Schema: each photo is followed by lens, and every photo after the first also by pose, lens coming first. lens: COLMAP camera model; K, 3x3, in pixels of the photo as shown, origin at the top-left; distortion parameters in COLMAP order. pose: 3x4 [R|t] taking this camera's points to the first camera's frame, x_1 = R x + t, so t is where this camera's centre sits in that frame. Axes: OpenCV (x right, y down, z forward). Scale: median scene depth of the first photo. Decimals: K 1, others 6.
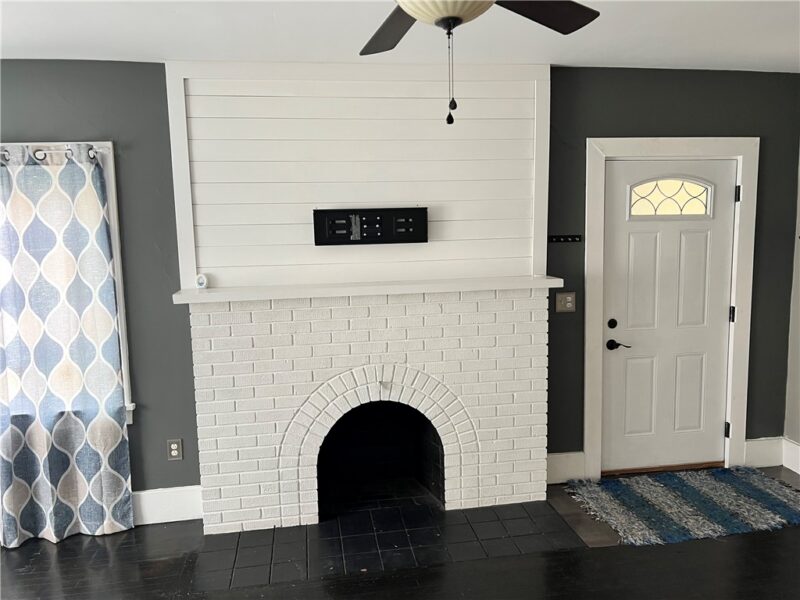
lens RADIAL K [[599.9, 0, 397.9], [0, 599.9, 297.1], [0, 0, 1]] dist [0.064211, -0.093564]
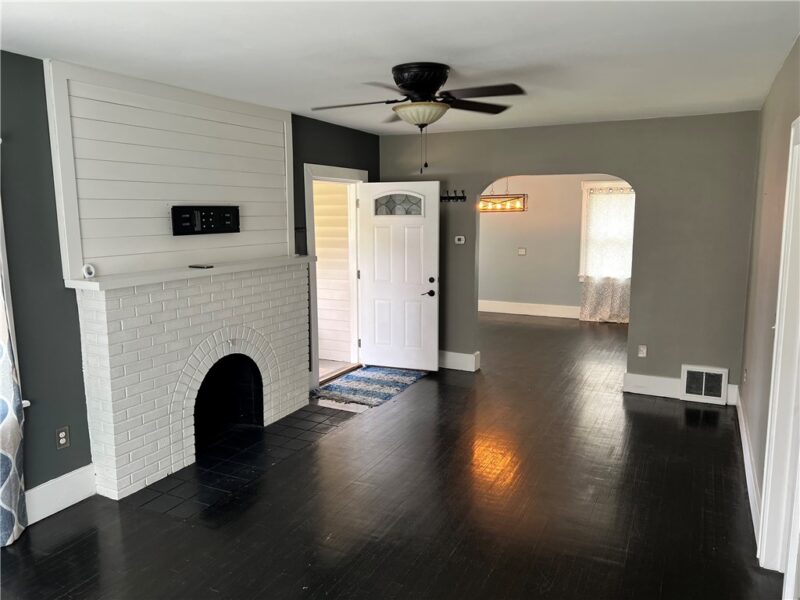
lens RADIAL K [[599.9, 0, 397.9], [0, 599.9, 297.1], [0, 0, 1]] dist [0.064211, -0.093564]
pose [[0.583818, -0.097294, 0.806033, -0.852246], [0.084240, 0.994694, 0.059051, 0.002800], [-0.807502, 0.033425, 0.588917, -0.069007]]
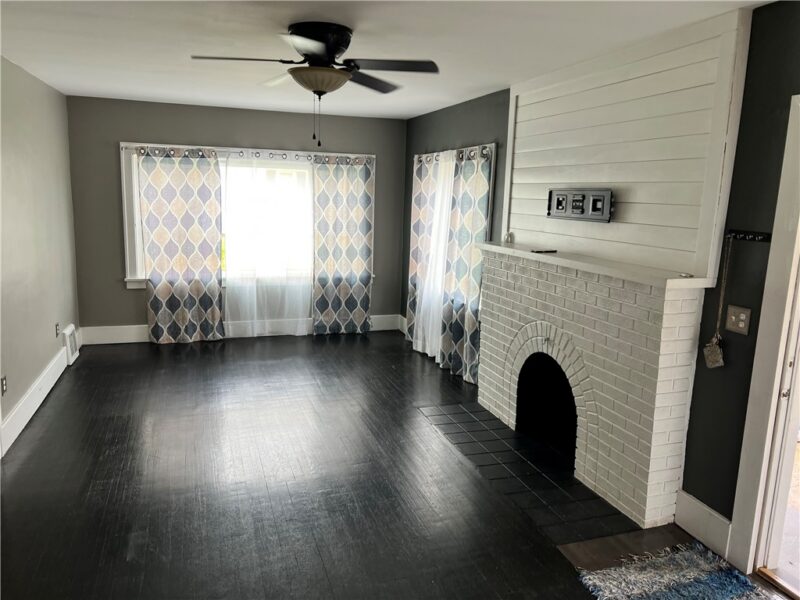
lens RADIAL K [[599.9, 0, 397.9], [0, 599.9, 297.1], [0, 0, 1]] dist [0.064211, -0.093564]
pose [[0.157011, 0.198708, -0.967400, 1.032047], [-0.144820, 0.973593, 0.176476, -0.100404], [0.976921, 0.112390, 0.181642, 0.485144]]
